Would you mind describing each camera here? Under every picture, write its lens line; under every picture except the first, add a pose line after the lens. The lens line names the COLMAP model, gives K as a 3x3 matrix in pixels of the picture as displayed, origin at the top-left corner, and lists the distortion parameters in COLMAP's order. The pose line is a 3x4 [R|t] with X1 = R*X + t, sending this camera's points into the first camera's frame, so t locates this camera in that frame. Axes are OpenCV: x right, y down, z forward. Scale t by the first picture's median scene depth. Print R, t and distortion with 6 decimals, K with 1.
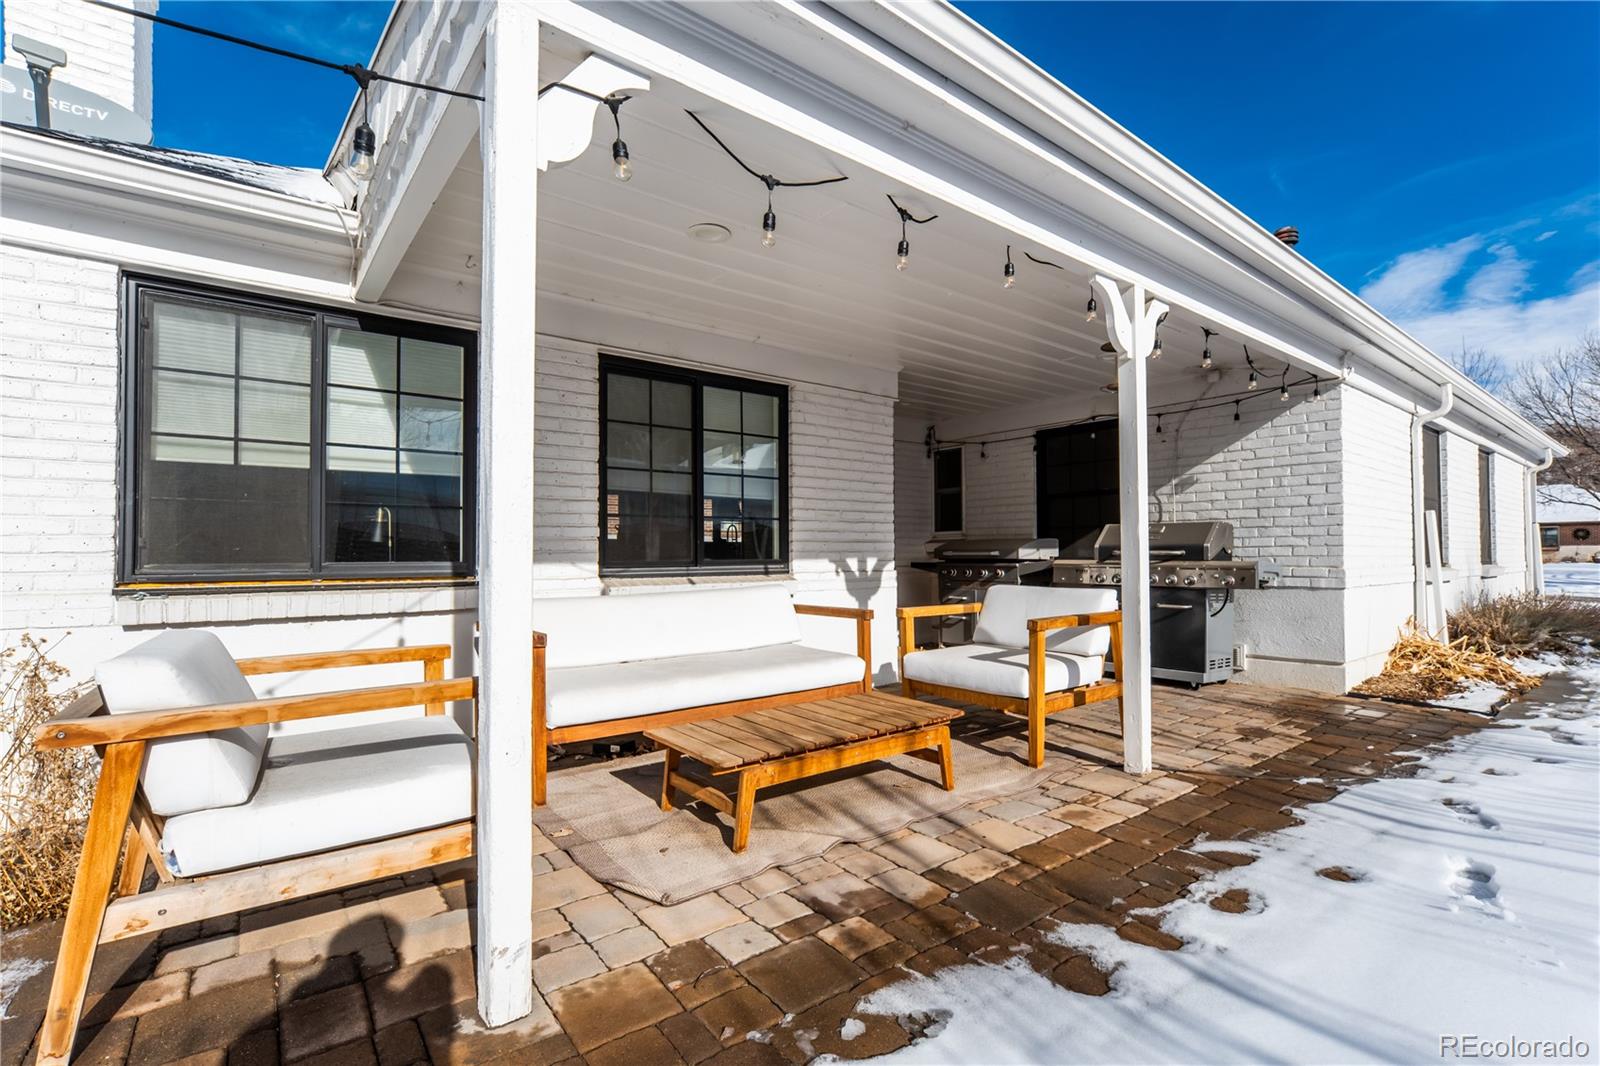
lens RADIAL K [[737.6, 0, 814.0], [0, 737.6, 536.6], [0, 0, 1]] dist [-0.016092, 0.004776]
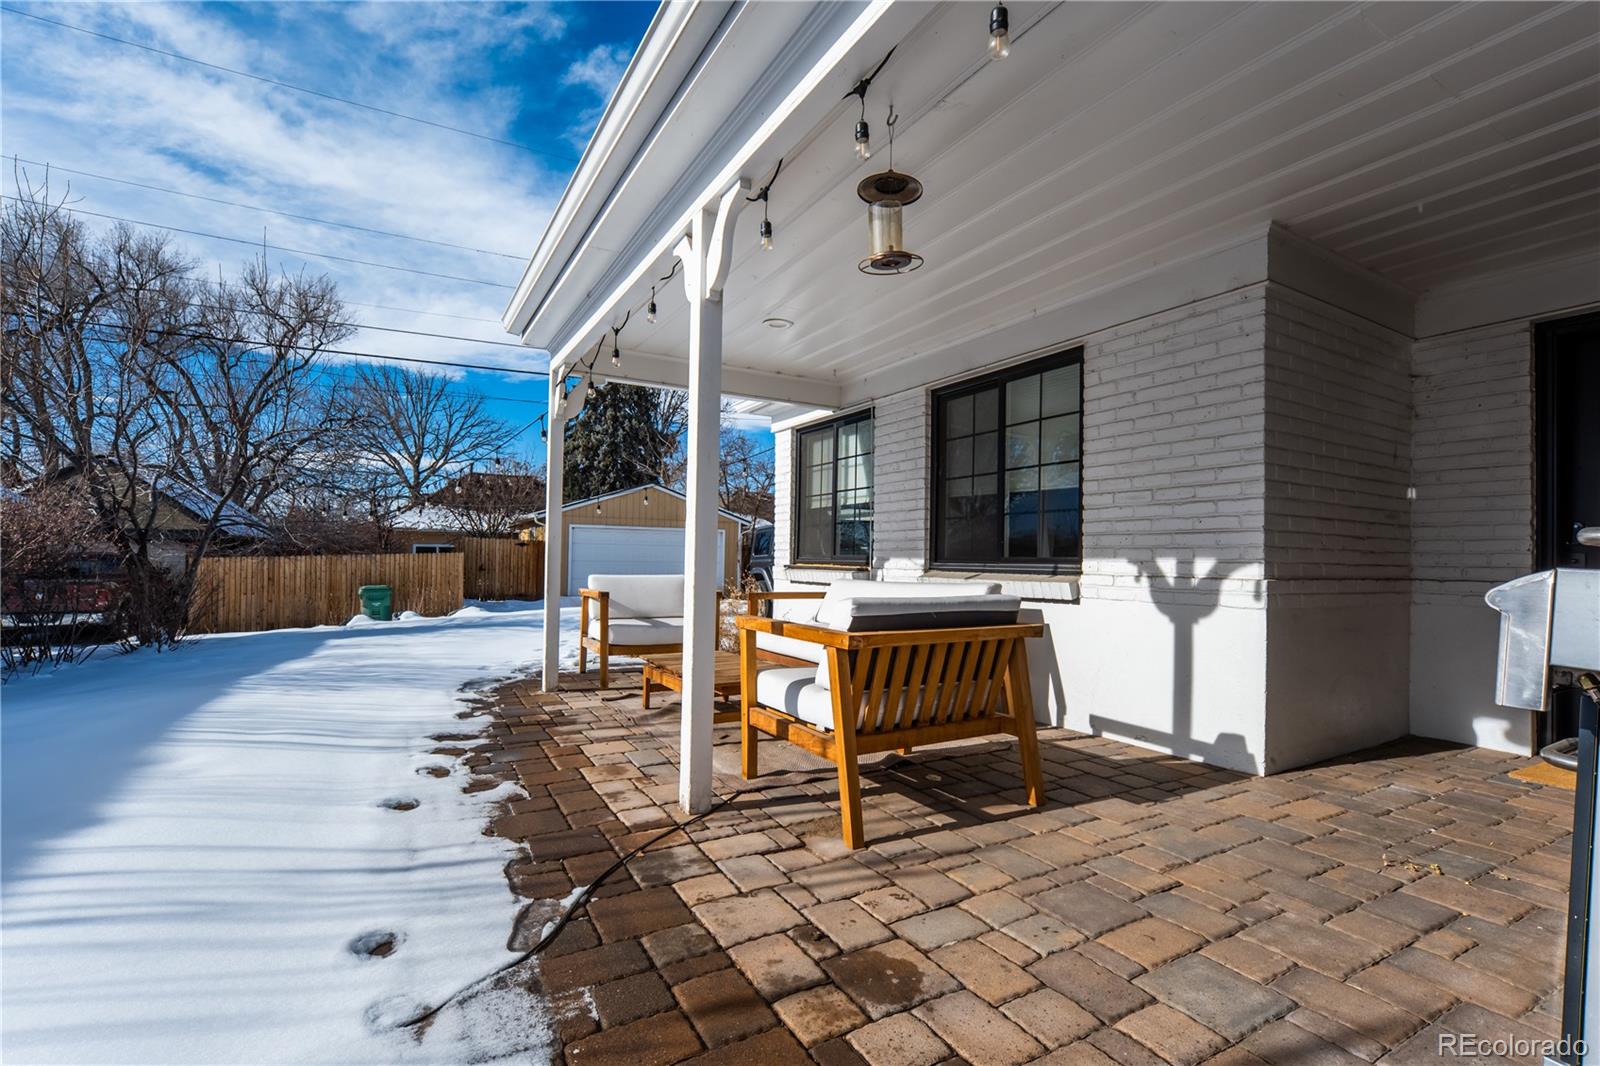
lens RADIAL K [[737.6, 0, 818.0], [0, 737.6, 543.6], [0, 0, 1]] dist [-0.016092, 0.004776]
pose [[-0.140918, -0.017747, -0.989862, 0.766043], [0.010142, 0.999761, -0.019368, 0.026313], [0.989969, -0.012768, -0.140704, 0.777268]]
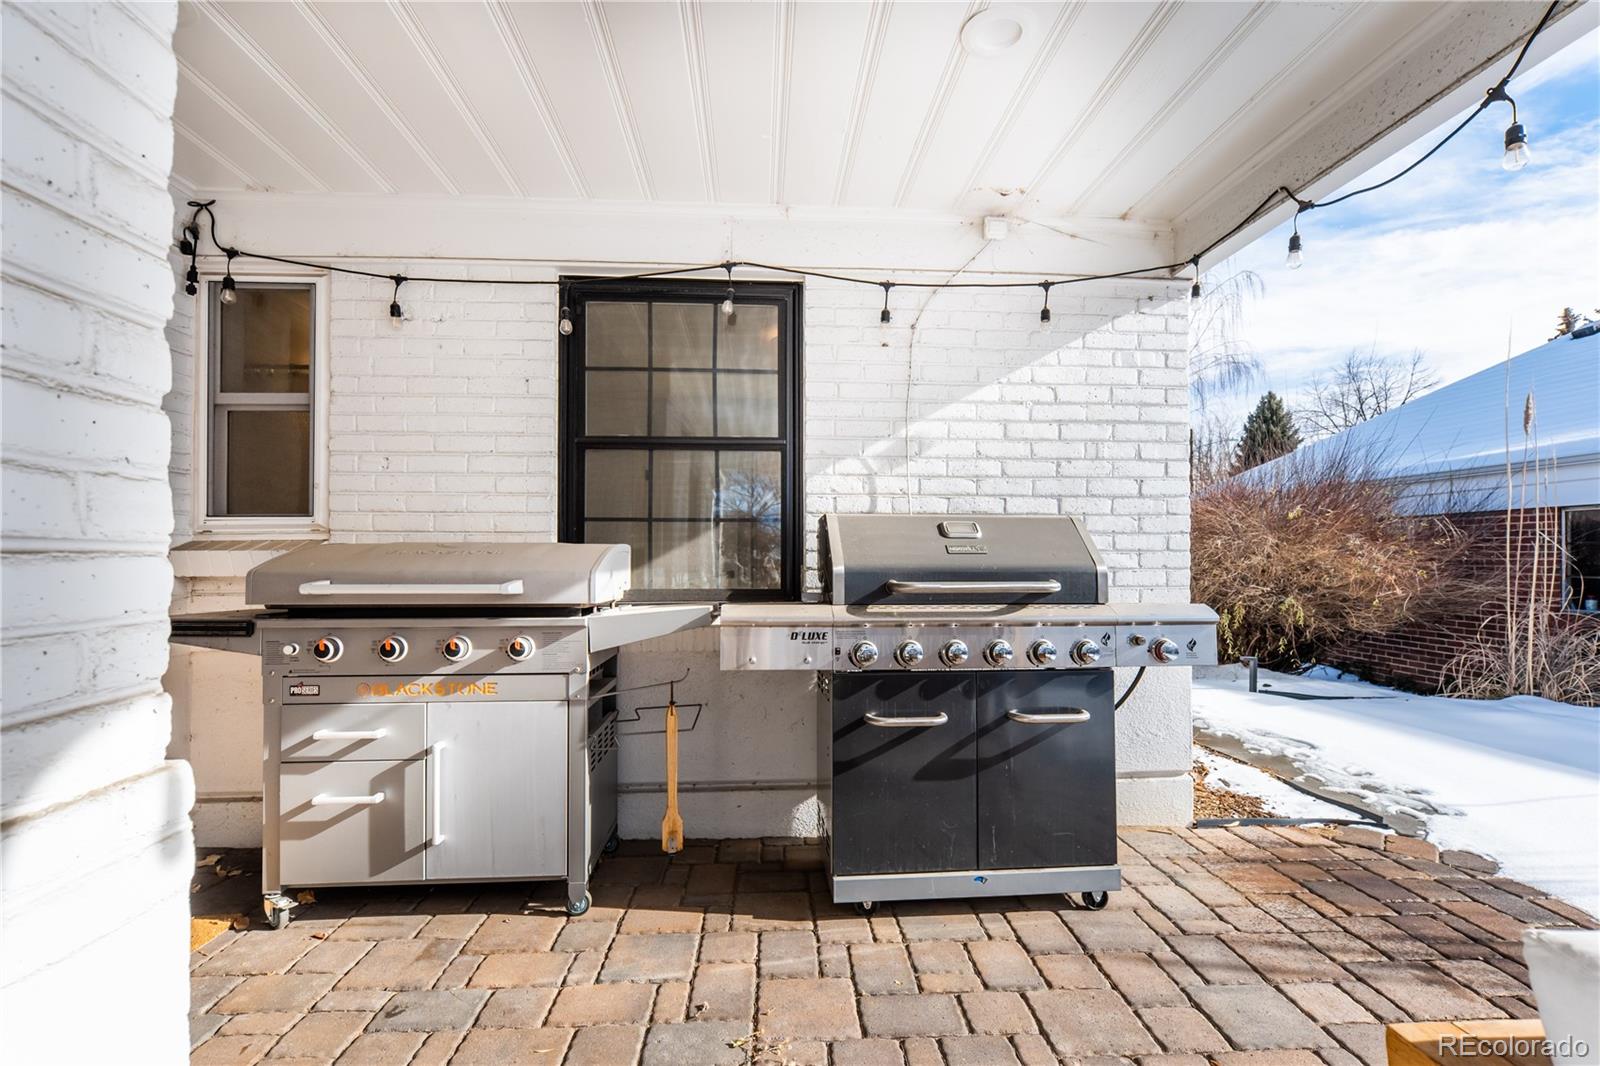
lens RADIAL K [[737.6, 0, 801.5], [0, 737.6, 544.7], [0, 0, 1]] dist [-0.016092, 0.004776]
pose [[0.566389, 0.017083, 0.823961, 0.064462], [-0.022451, 0.999734, -0.005295, 0.003127], [-0.823832, -0.015499, 0.566622, 0.881468]]
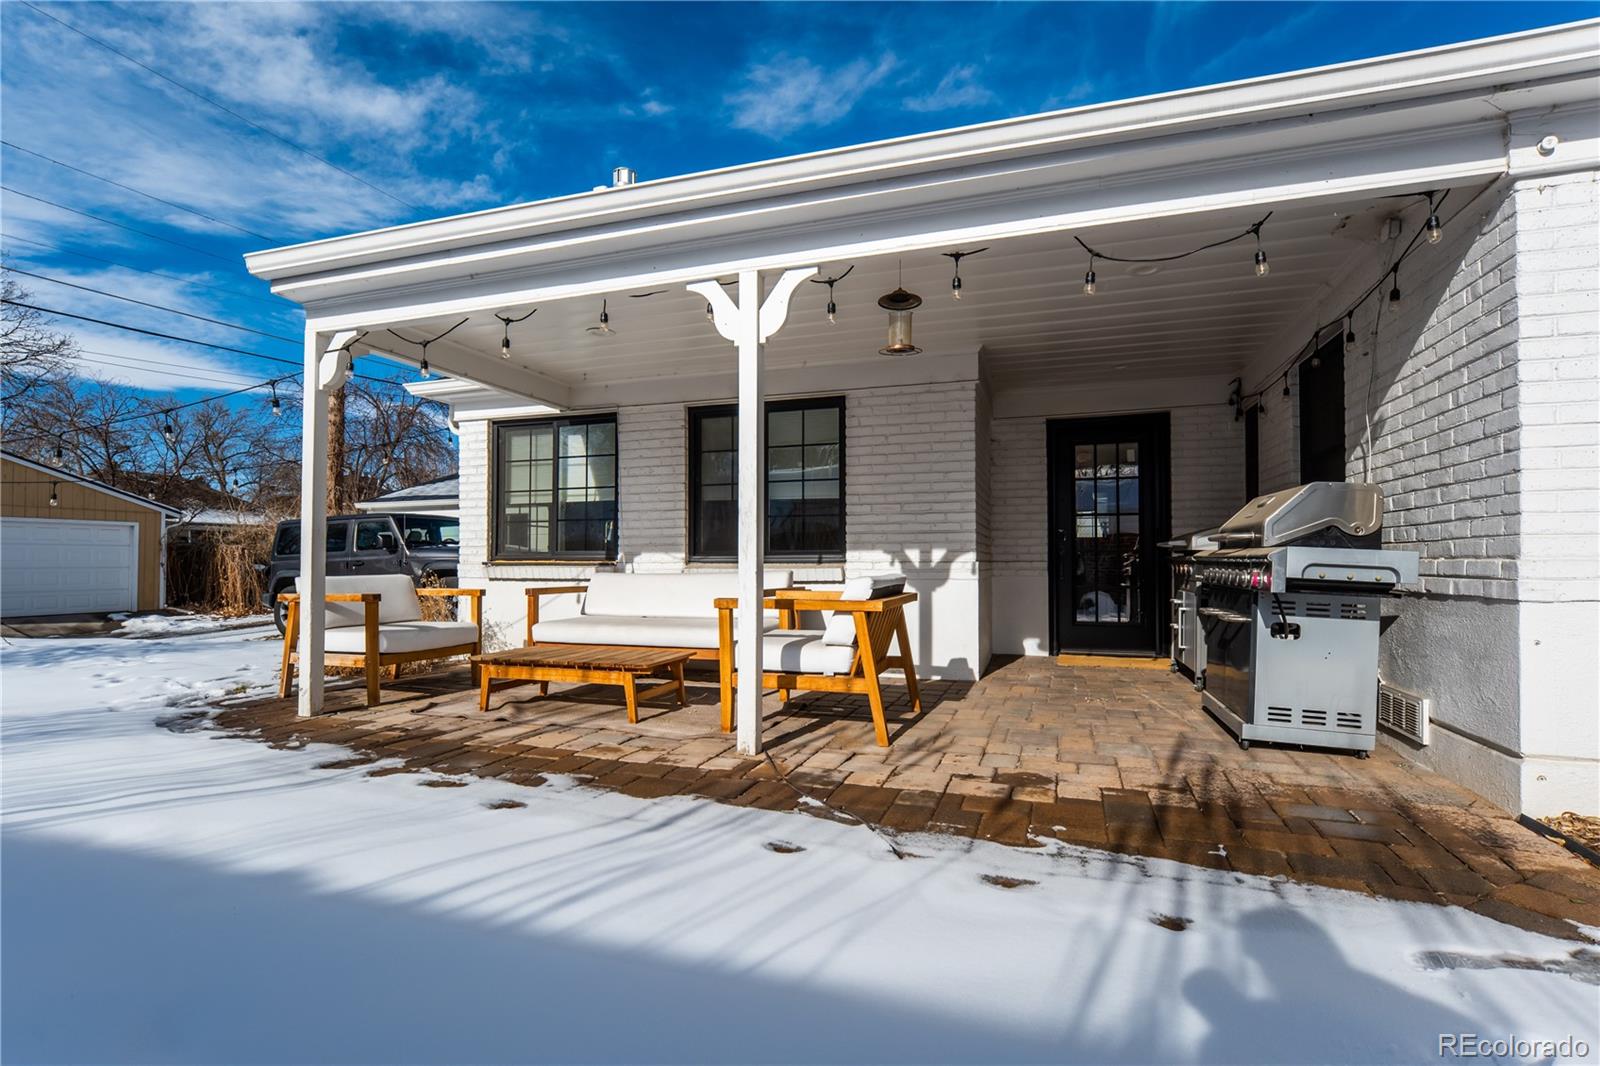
lens RADIAL K [[737.6, 0, 814.2], [0, 737.6, 546.5], [0, 0, 1]] dist [-0.016092, 0.004776]
pose [[0.545342, -0.011144, -0.838140, 0.834725], [0.019523, 0.999809, -0.000590, 0.023675], [0.837986, -0.016041, 0.545455, 0.325739]]
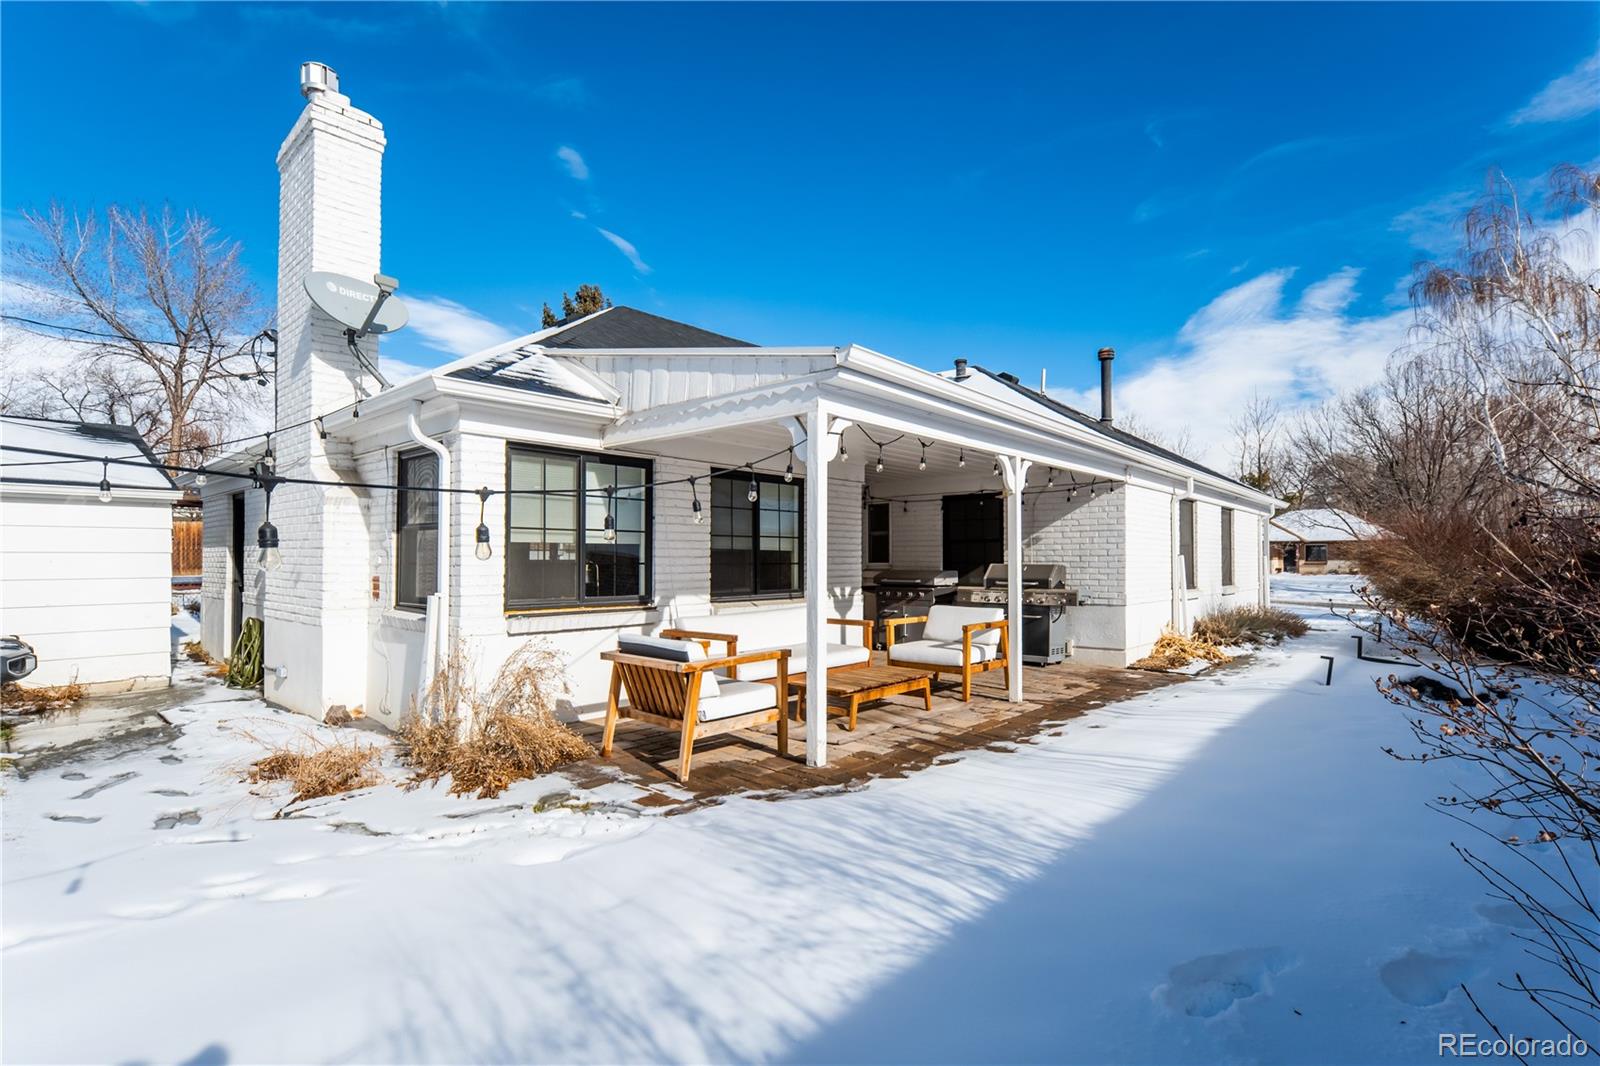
lens RADIAL K [[764.6, 0, 812.1], [0, 764.6, 538.6], [0, 0, 1]] dist [-0.020967, -0.000337]
pose [[0.983610, 0.010341, 0.180011, -0.294892], [-0.009627, 0.999942, -0.004844, -0.065284], [-0.180051, 0.003032, 0.983653, -0.576799]]
